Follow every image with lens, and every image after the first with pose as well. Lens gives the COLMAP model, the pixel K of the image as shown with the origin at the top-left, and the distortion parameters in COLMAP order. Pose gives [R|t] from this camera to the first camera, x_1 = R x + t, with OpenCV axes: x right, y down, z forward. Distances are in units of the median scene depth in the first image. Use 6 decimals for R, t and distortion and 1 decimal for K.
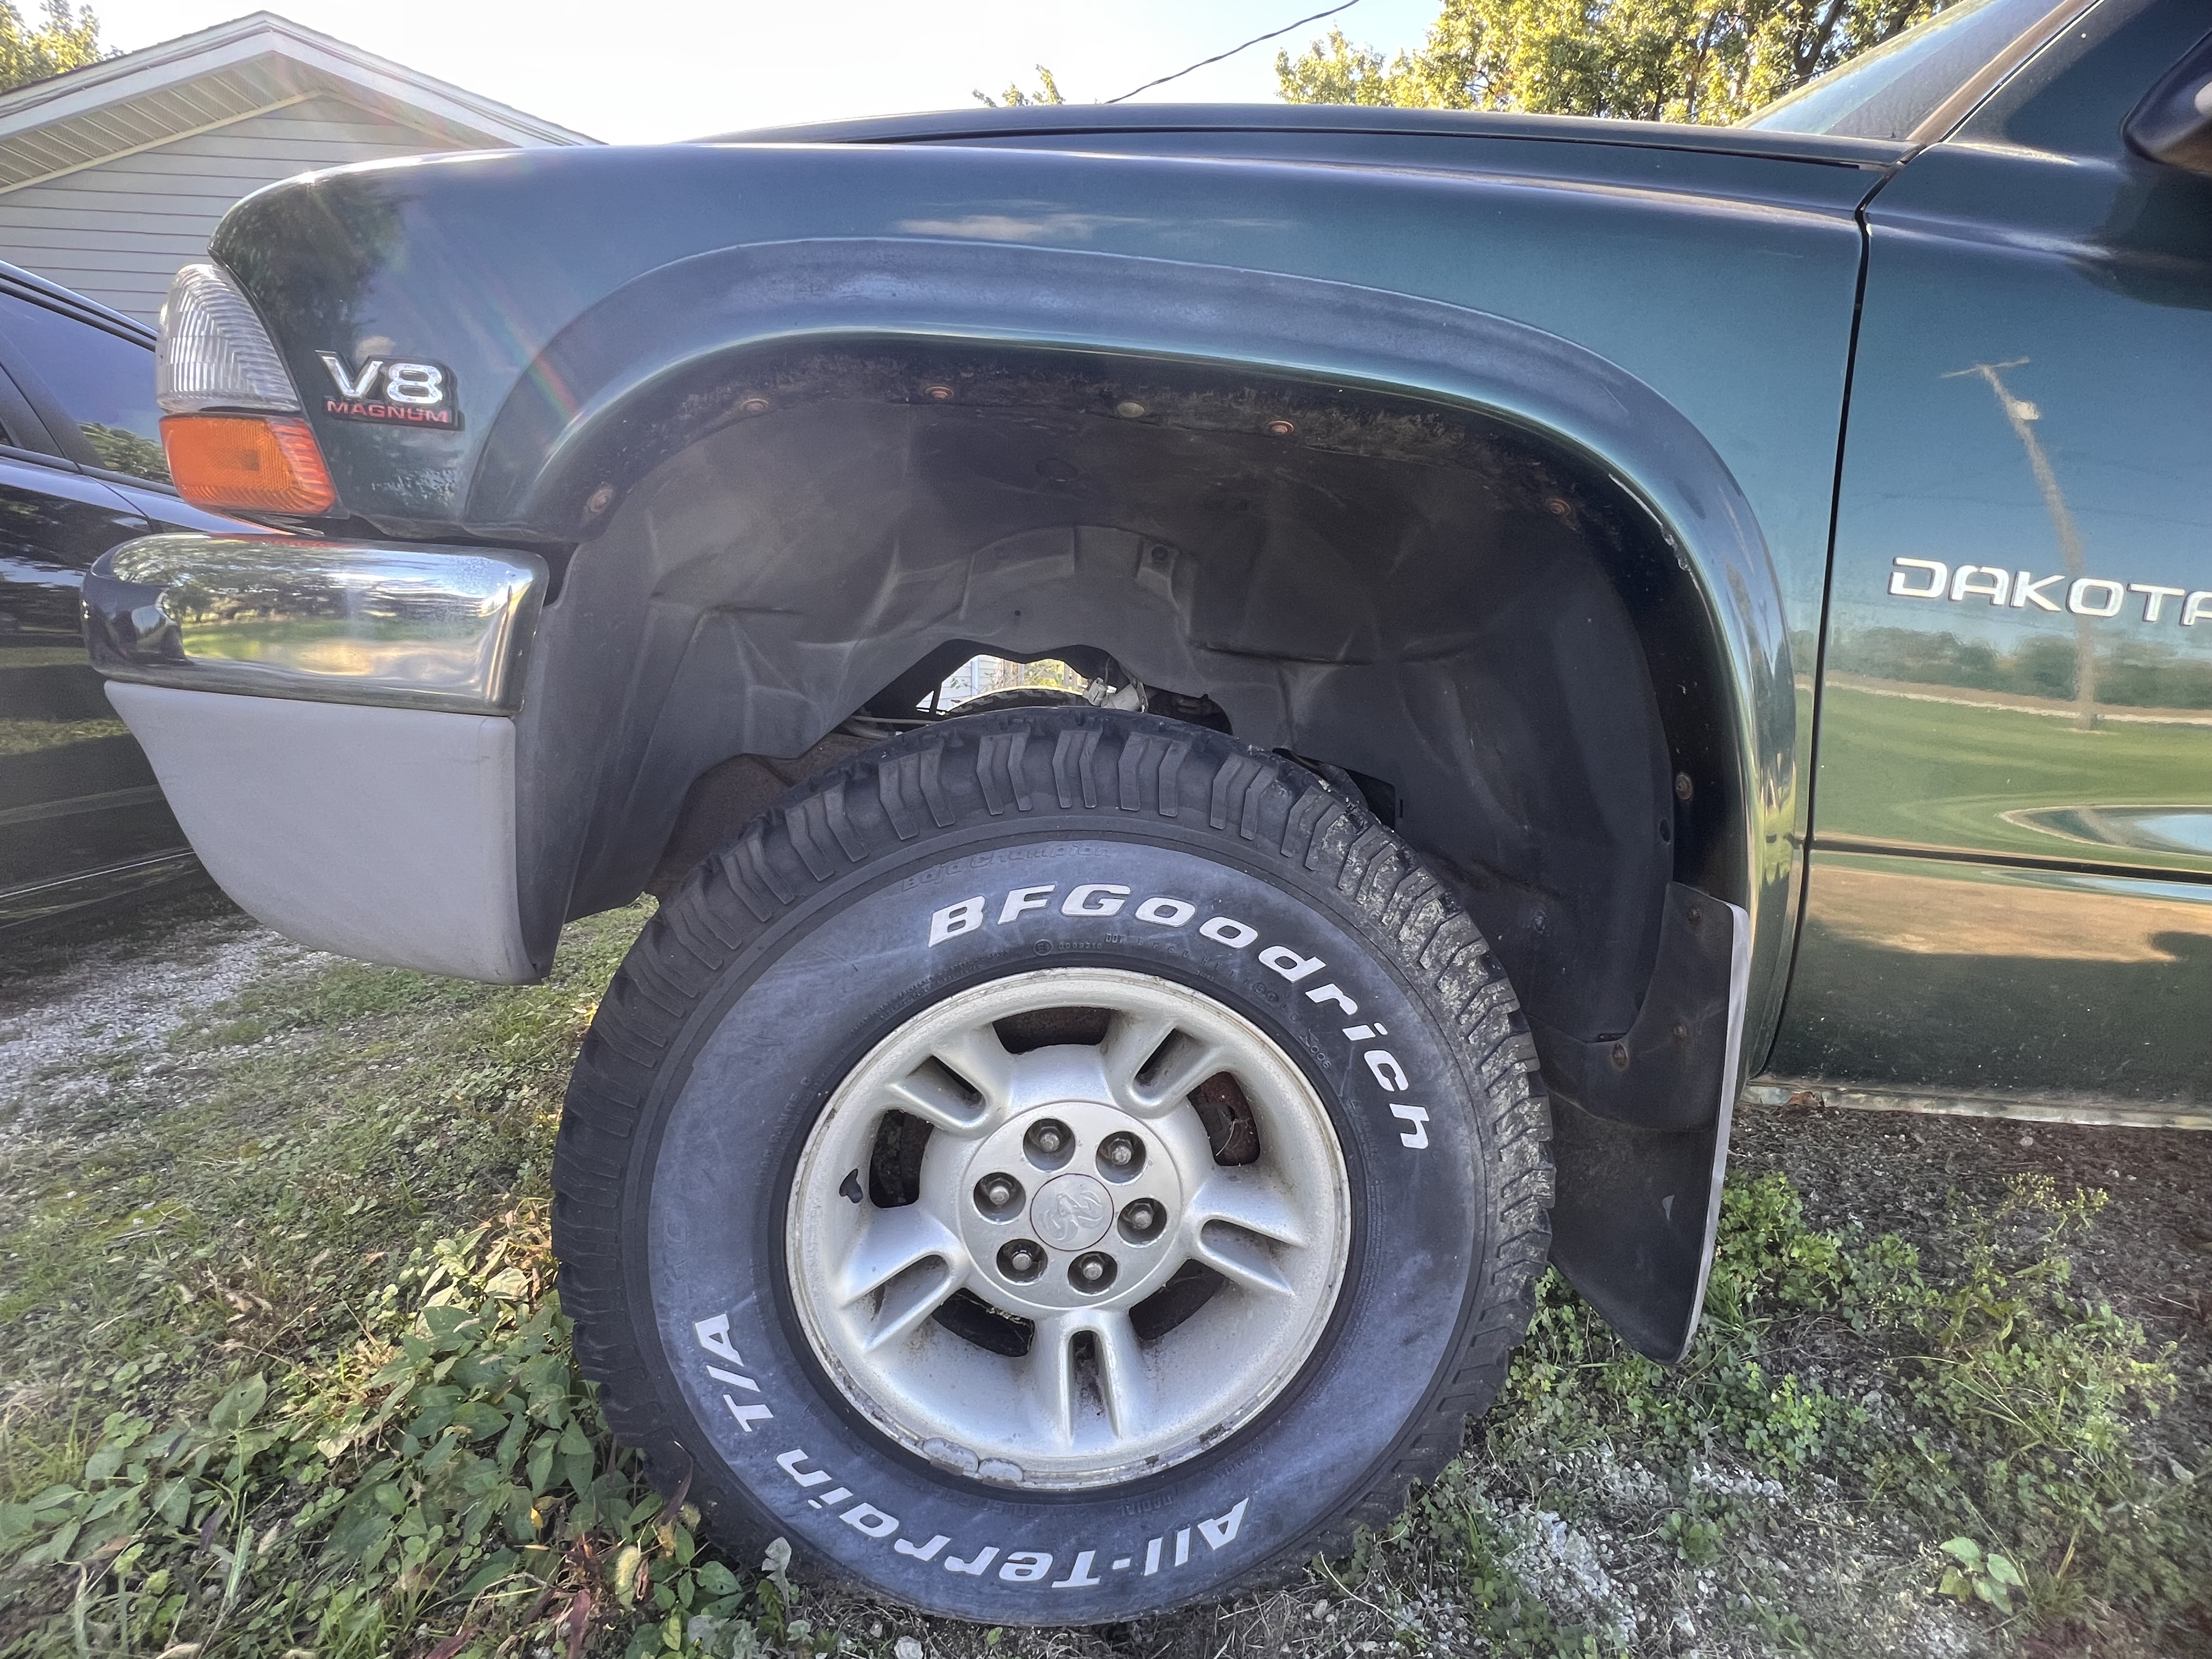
lens RADIAL K [[986.2, 0, 1114.4], [0, 986.2, 825.2], [0, 0, 1]] dist [-0.006367, 0.002731]
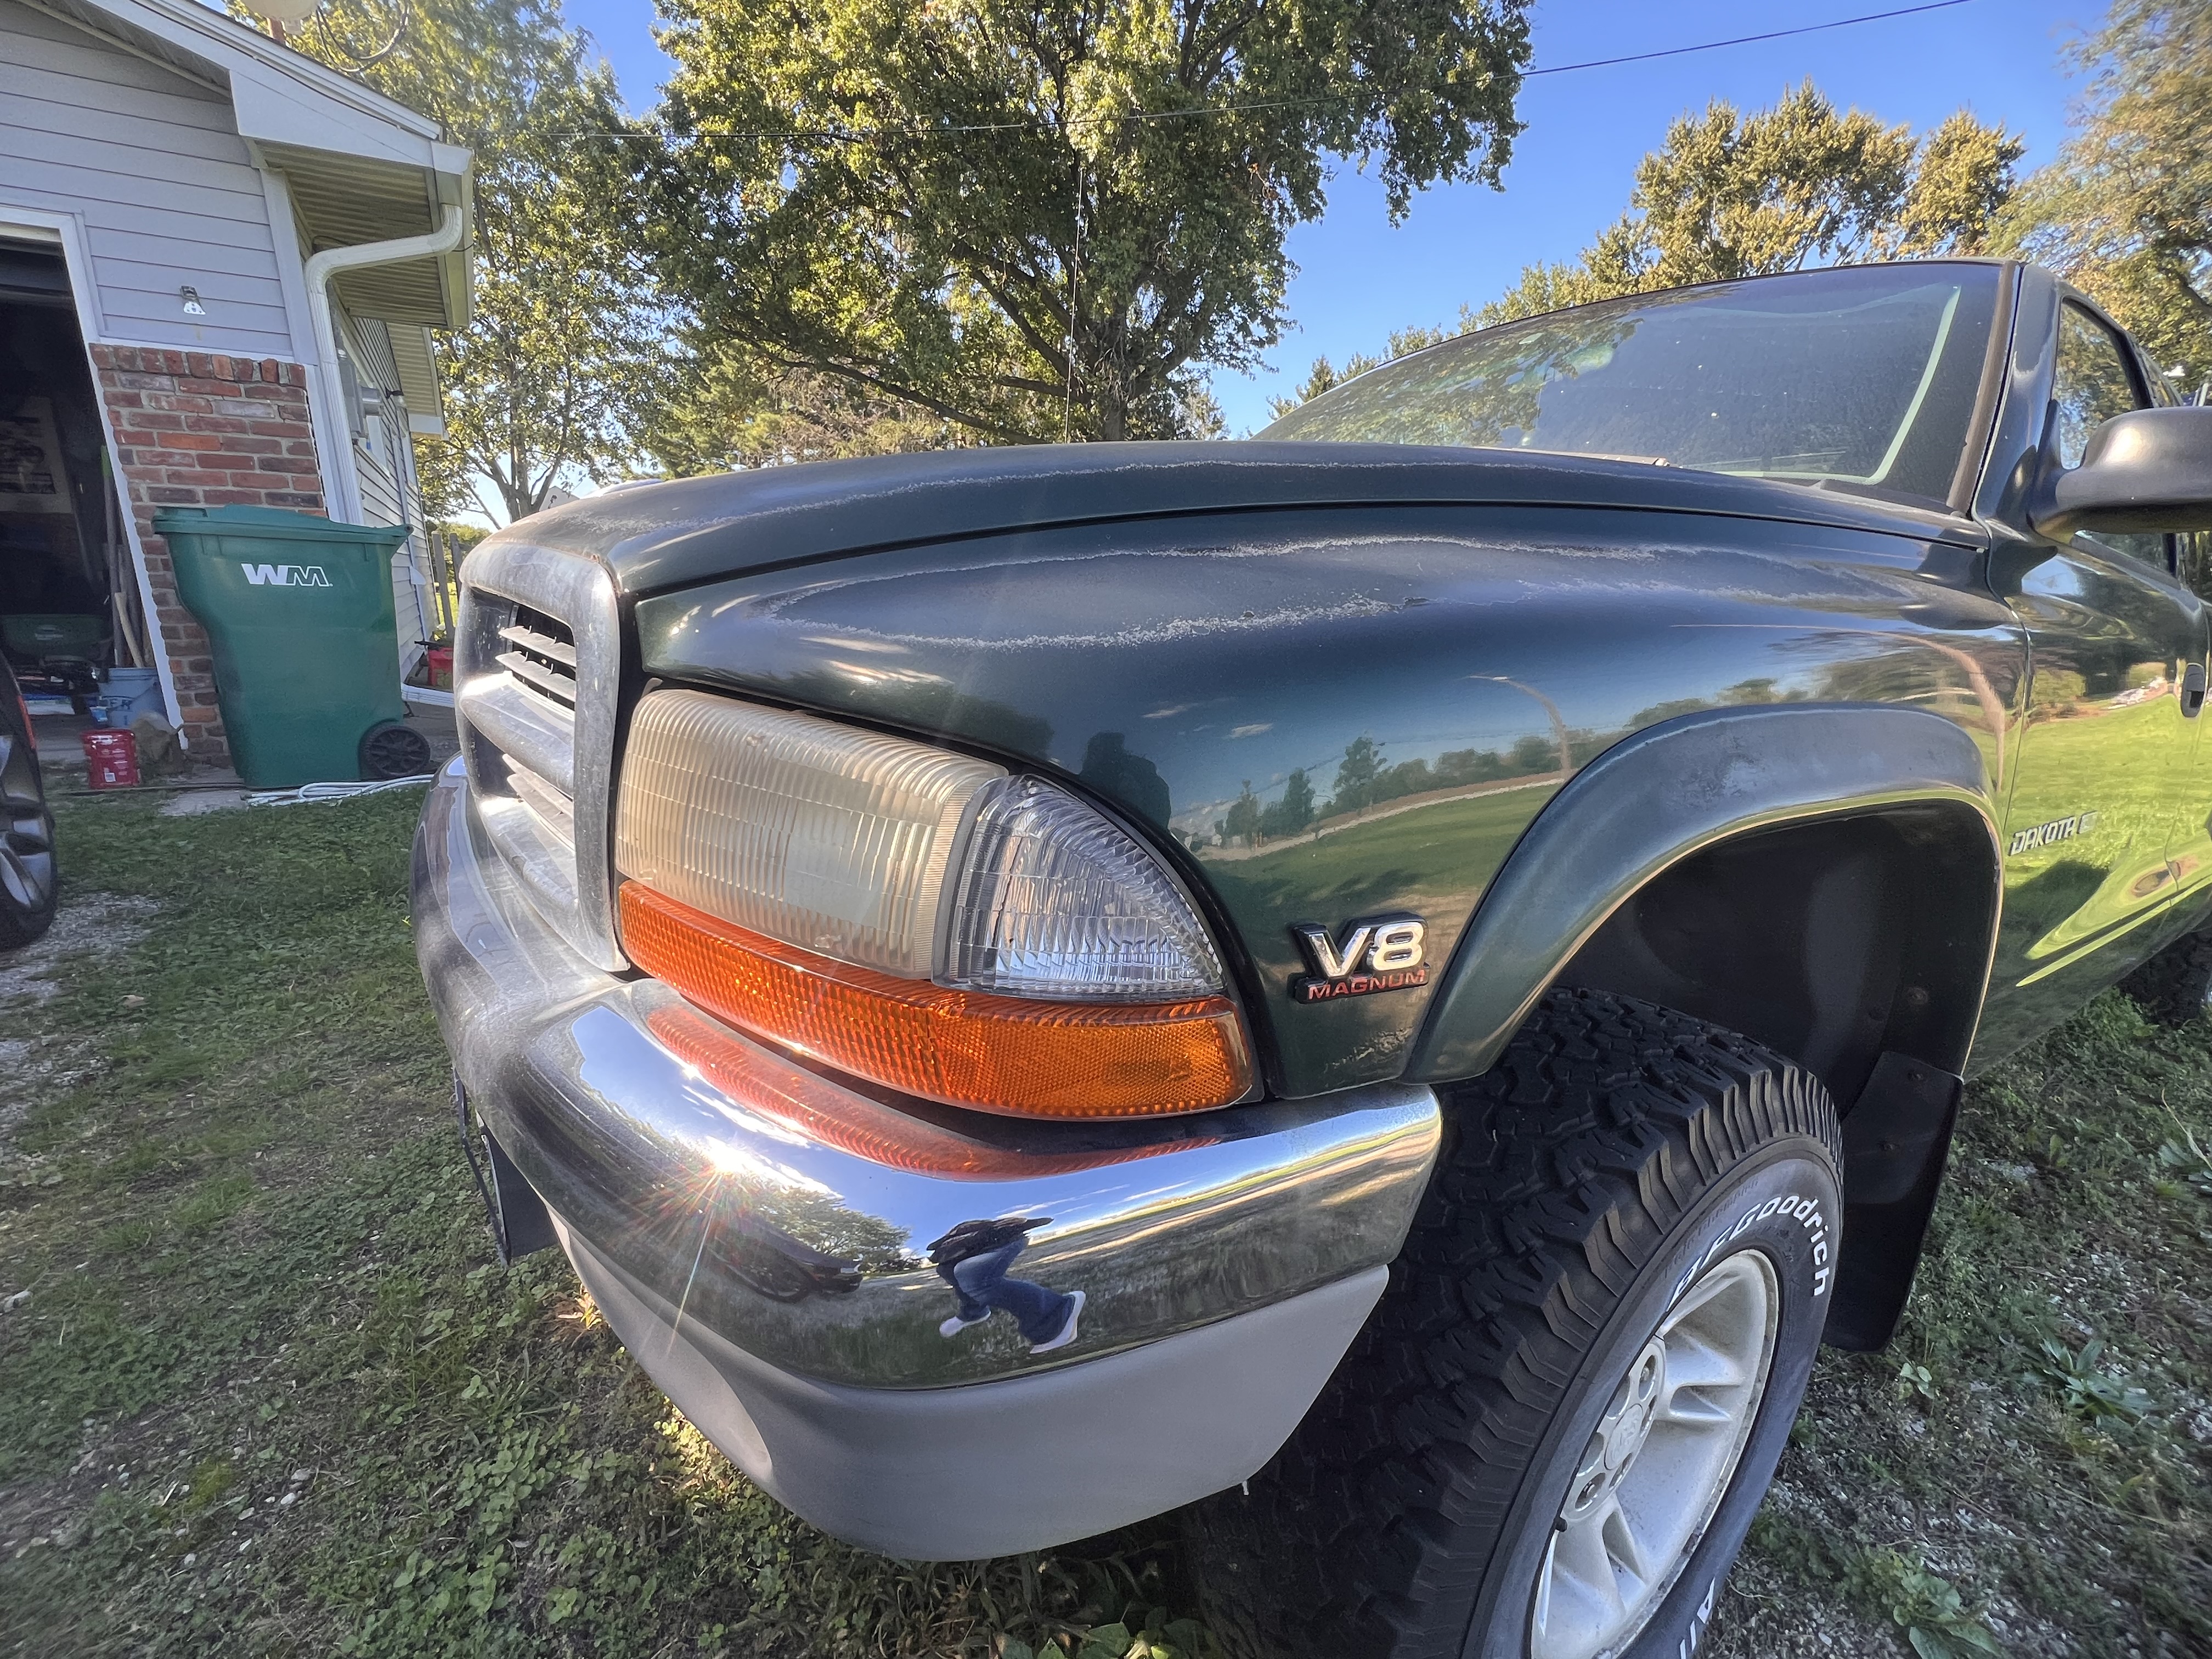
lens RADIAL K [[986.2, 0, 1108.9], [0, 986.2, 846.6], [0, 0, 1]] dist [-0.006367, 0.002731]
pose [[0.862721, -0.150409, 0.482793, -1.113629], [0.091268, 0.985376, 0.143893, -0.573395], [-0.497376, -0.080076, 0.863832, 0.363177]]
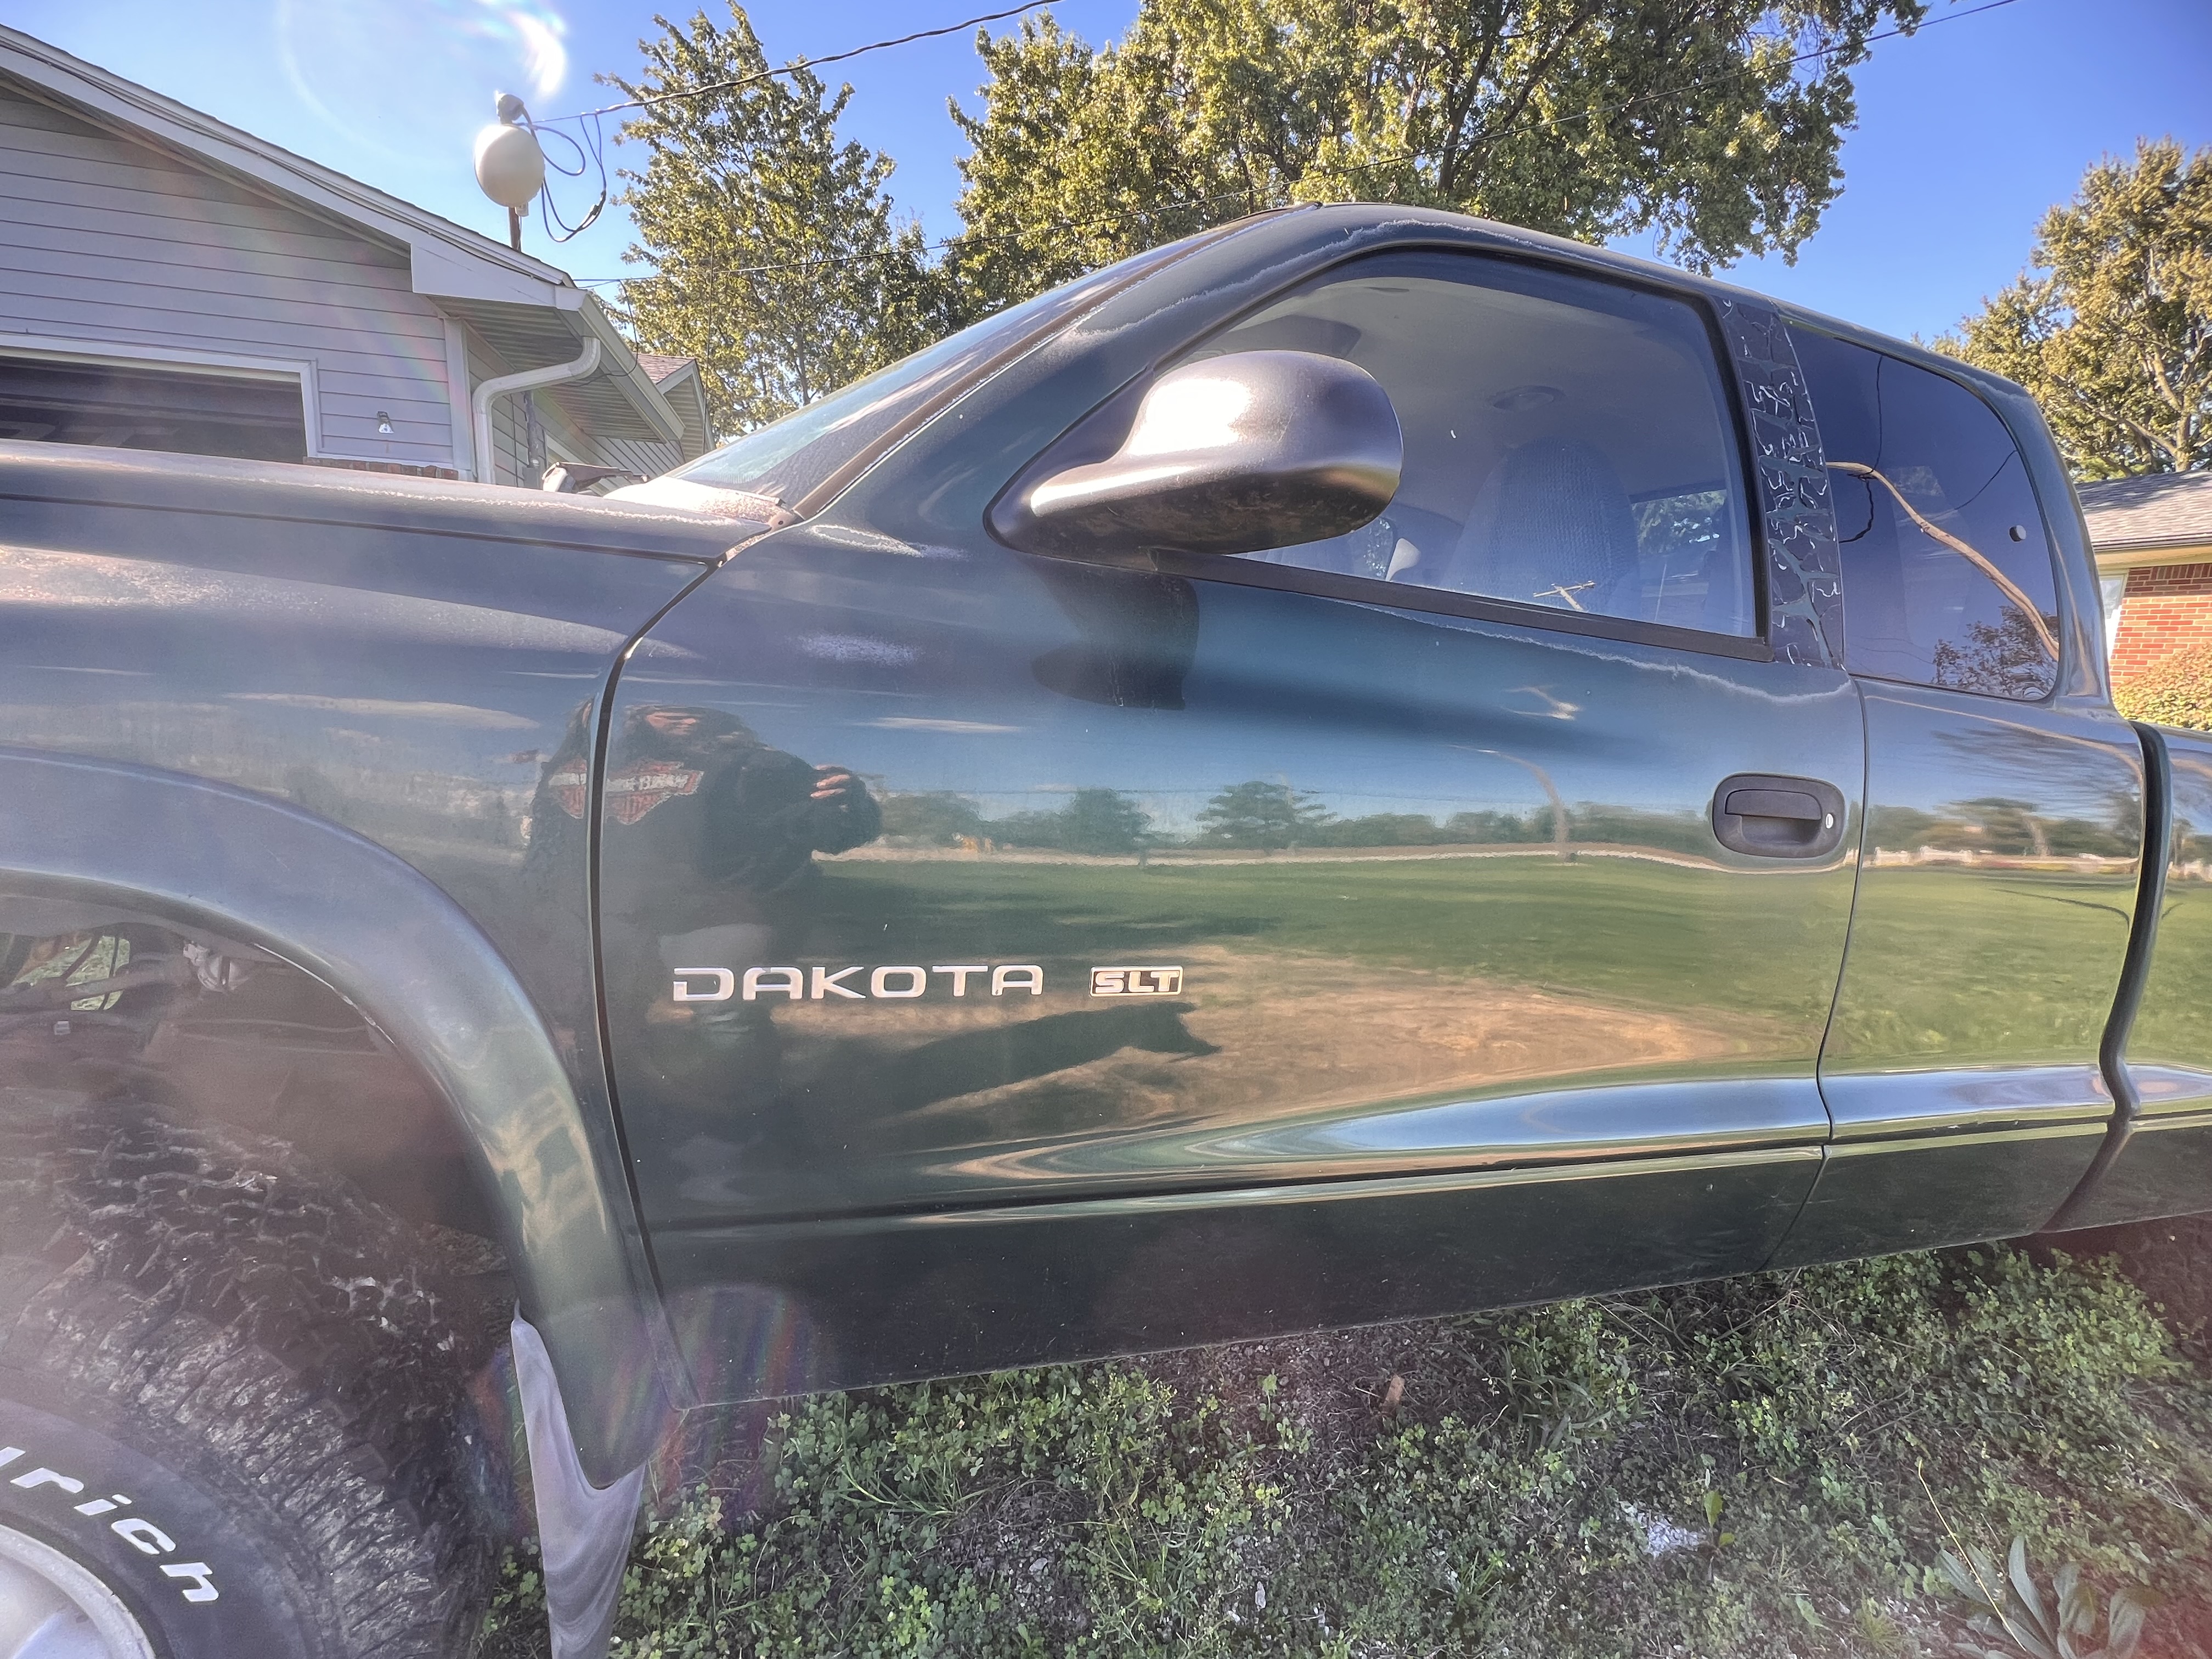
lens RADIAL K [[986.2, 0, 1090.6], [0, 986.2, 838.1], [0, 0, 1]] dist [-0.006367, 0.002731]
pose [[0.971778, -0.033761, 0.233471, 0.938837], [0.026906, 0.999110, 0.032483, -0.410513], [-0.234360, -0.025284, 0.971821, -0.093495]]
